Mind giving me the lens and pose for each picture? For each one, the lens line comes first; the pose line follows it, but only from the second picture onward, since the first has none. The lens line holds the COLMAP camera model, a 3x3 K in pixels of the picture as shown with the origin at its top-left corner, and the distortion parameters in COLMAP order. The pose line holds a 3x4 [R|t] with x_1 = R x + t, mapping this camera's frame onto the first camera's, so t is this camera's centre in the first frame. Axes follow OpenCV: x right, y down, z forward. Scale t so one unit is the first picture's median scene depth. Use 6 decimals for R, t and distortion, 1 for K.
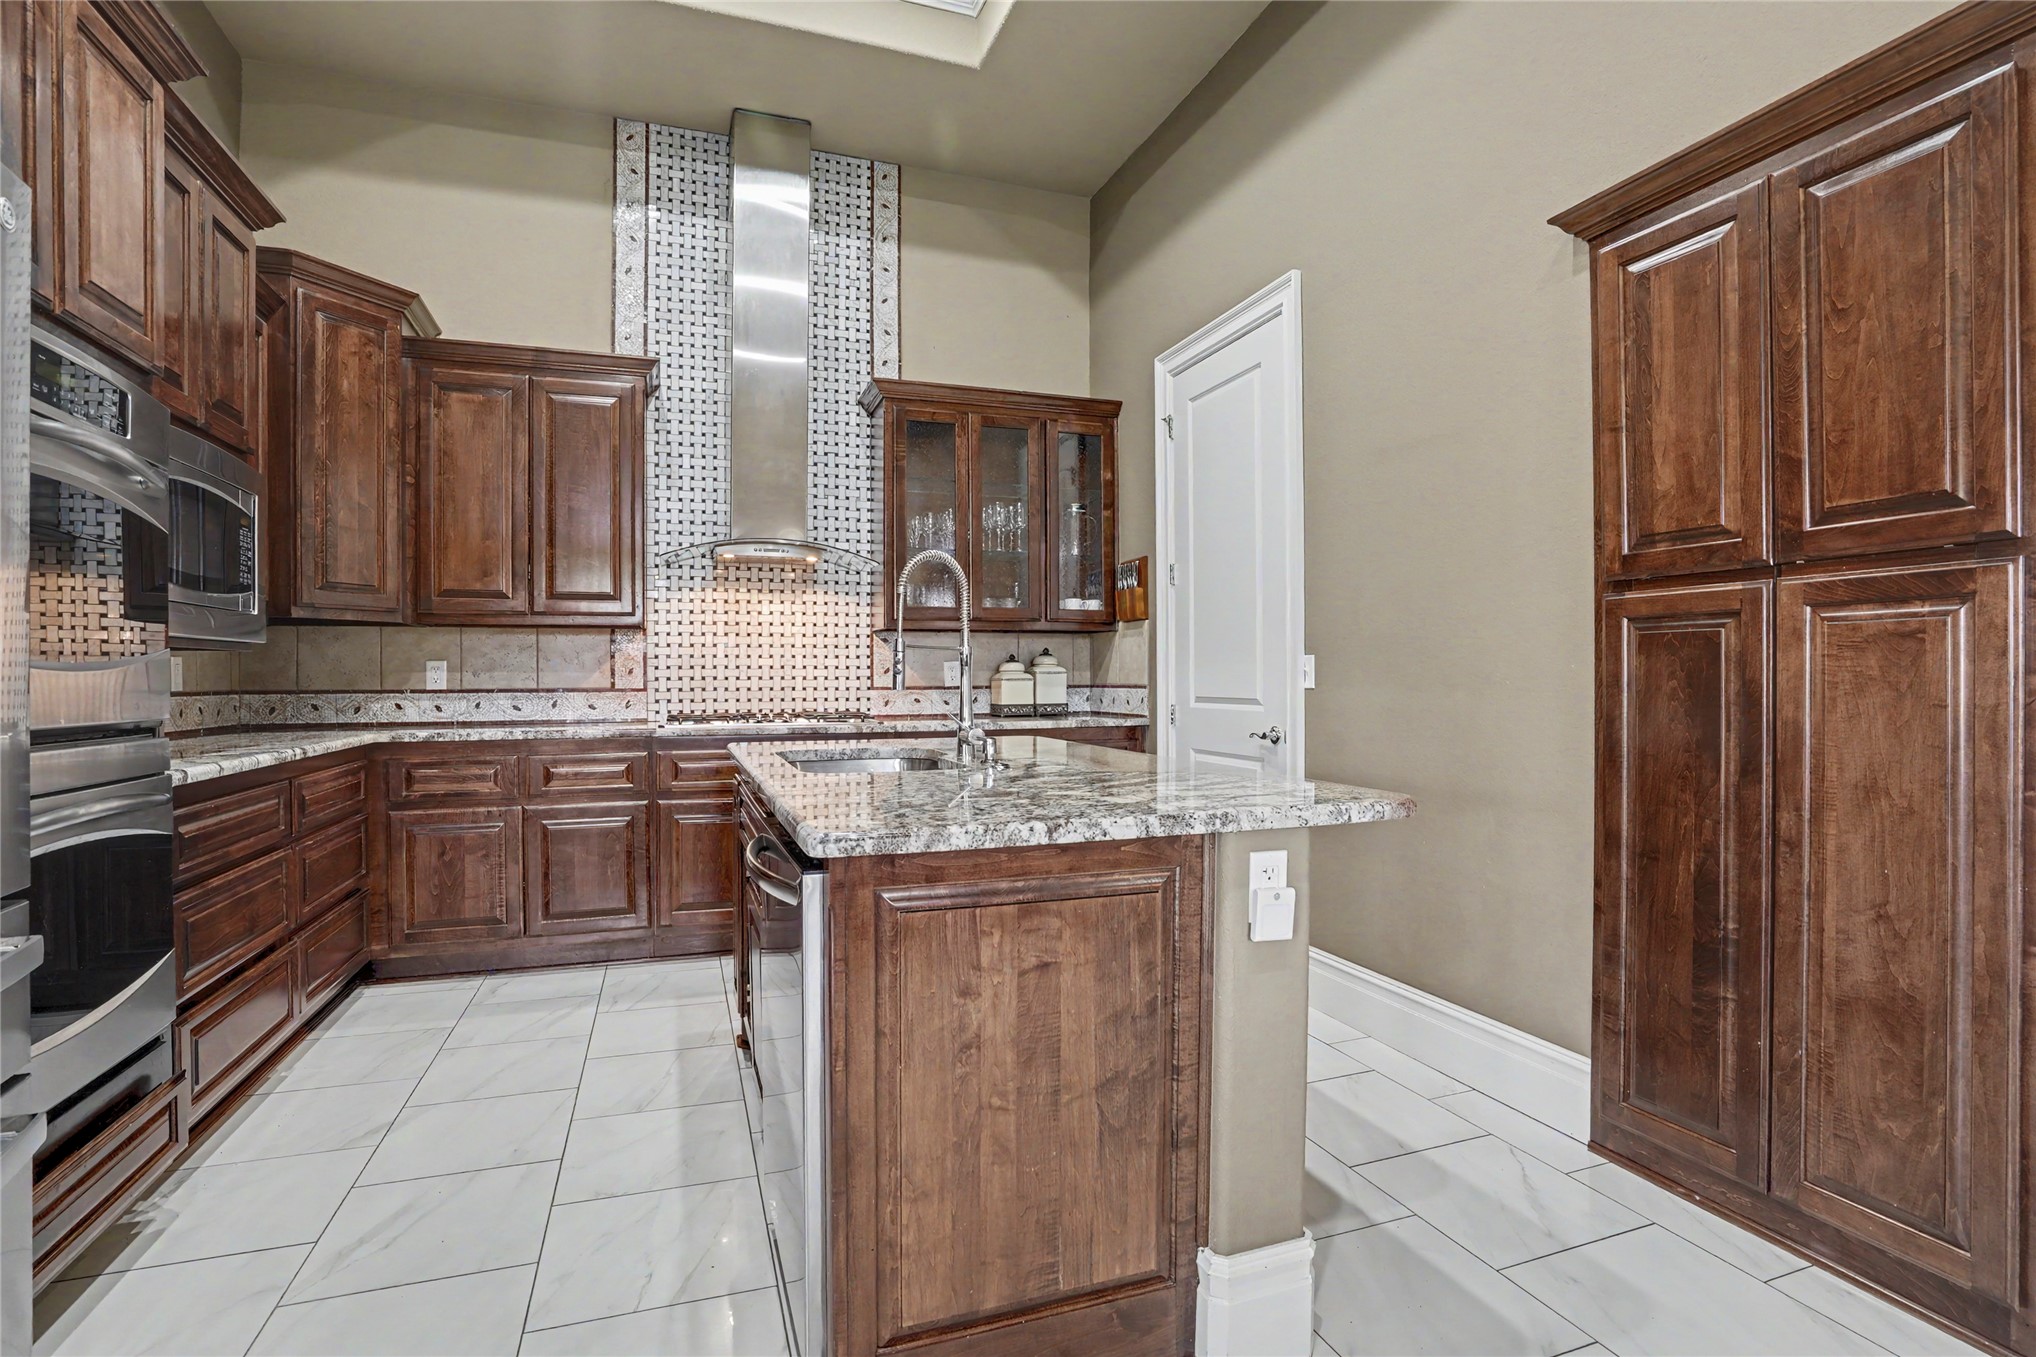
lens RADIAL K [[978.7, 0, 995.9], [0, 978.7, 673.9], [0, 0, 1]] dist [-0.039685, 0.007535]
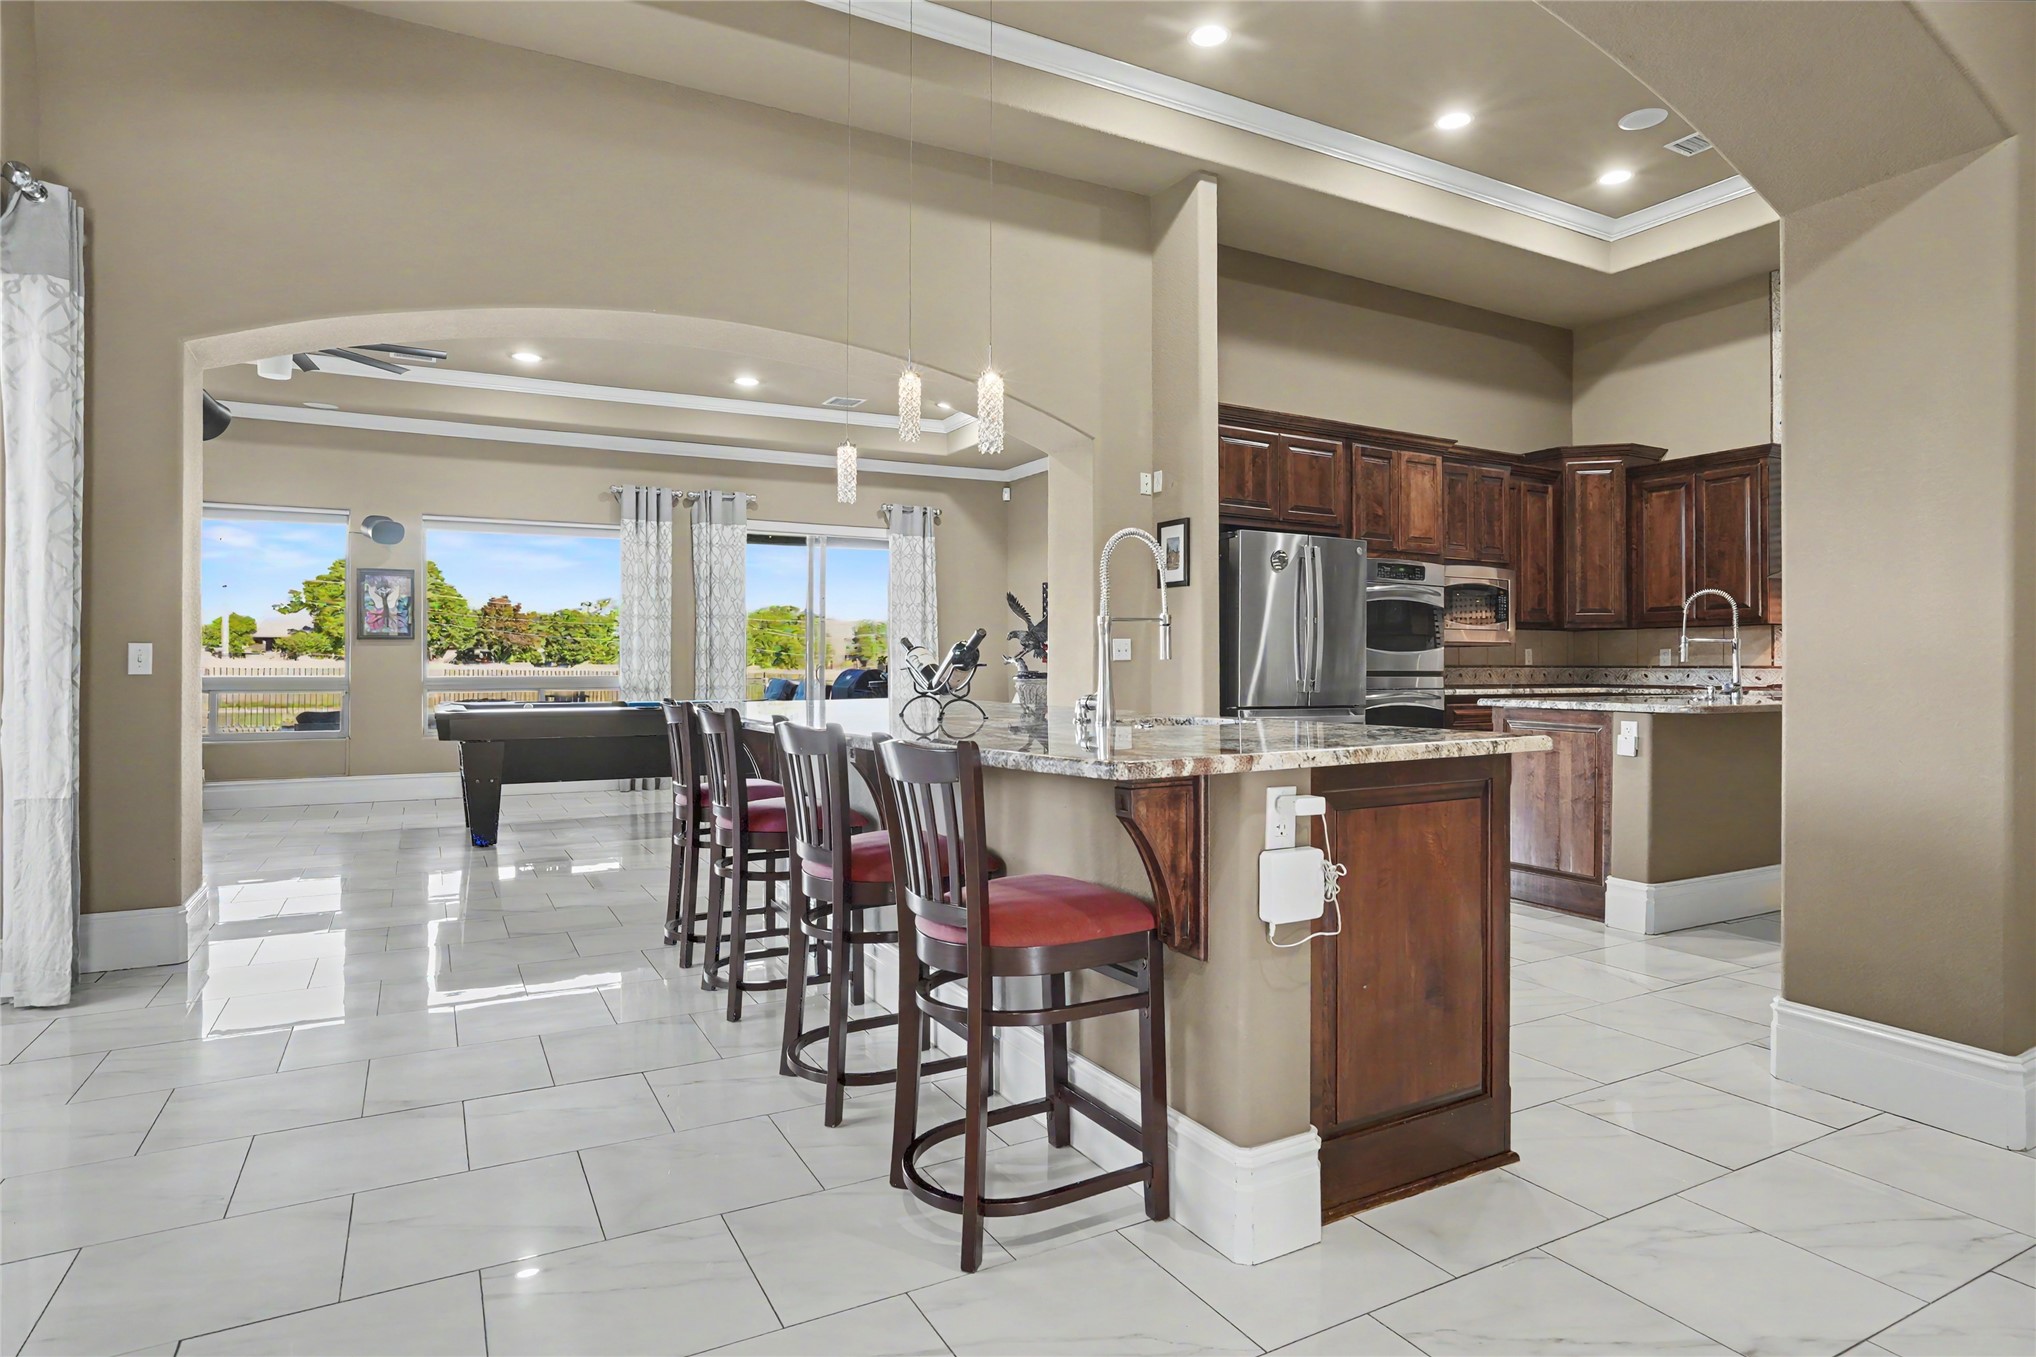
lens RADIAL K [[1132.1, 0, 1025.3], [0, 1132.1, 663.1], [0, 0, 1]] dist [-0.021672, 0.007744]
pose [[0.167992, -0.001126, -0.985788, 1.059812], [-0.000837, 0.999999, -0.001285, 0.013149], [0.985788, 0.001041, 0.167991, -0.381458]]
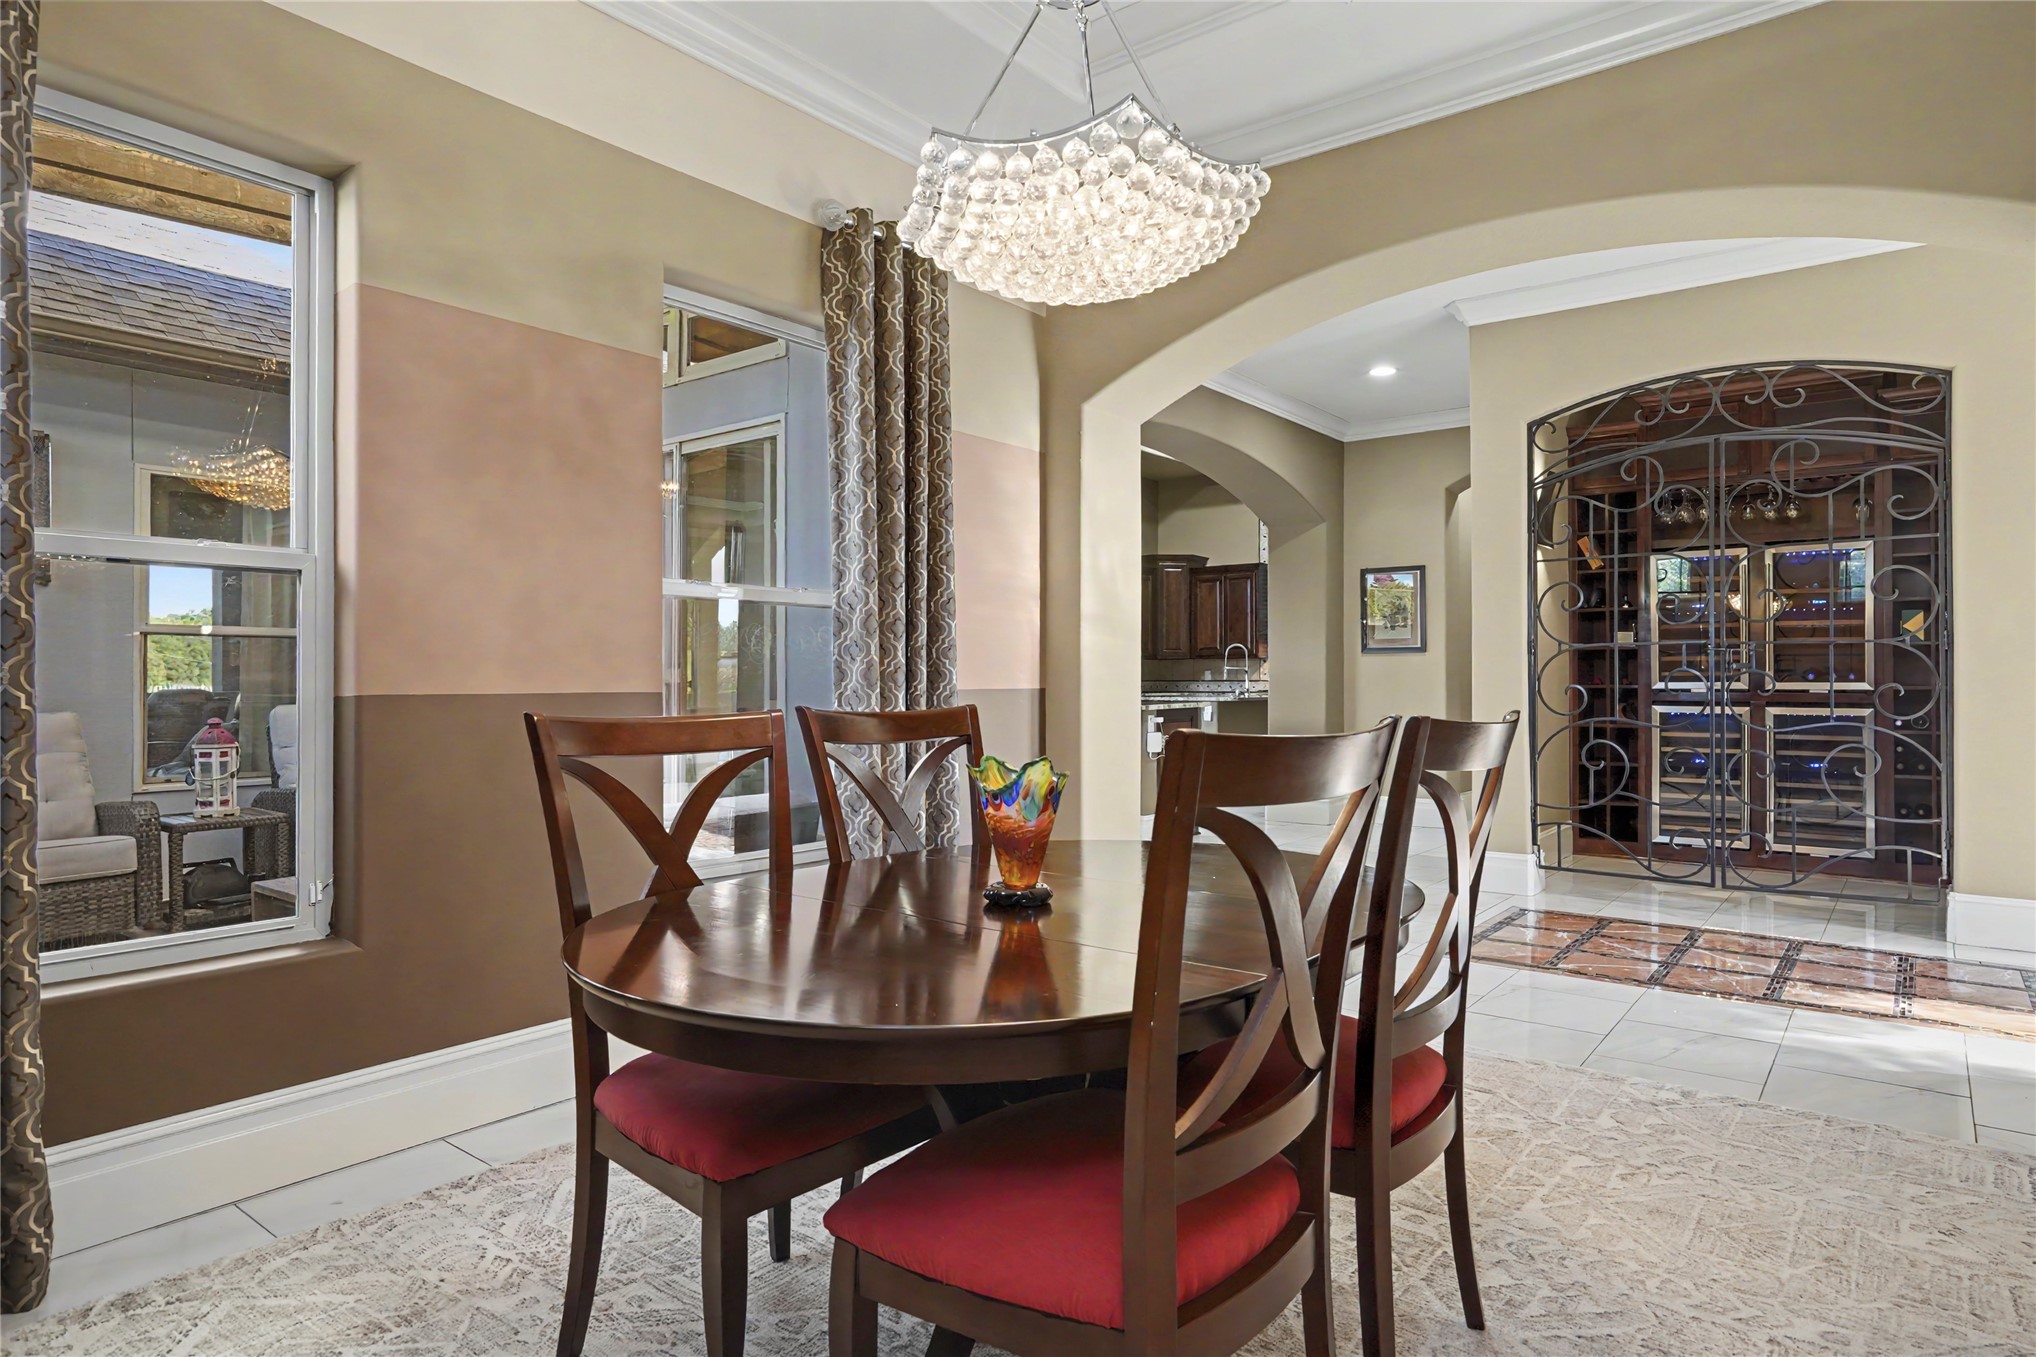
lens RADIAL K [[1183.7, 0, 1024.9], [0, 1183.7, 682.0], [0, 0, 1]] dist [0.007292, 0.002082]
pose [[0.538175, 0.002114, -0.842830, 2.012052], [0.001866, 0.999991, 0.003699, 0.008166], [0.842831, -0.003564, 0.538167, -1.316857]]
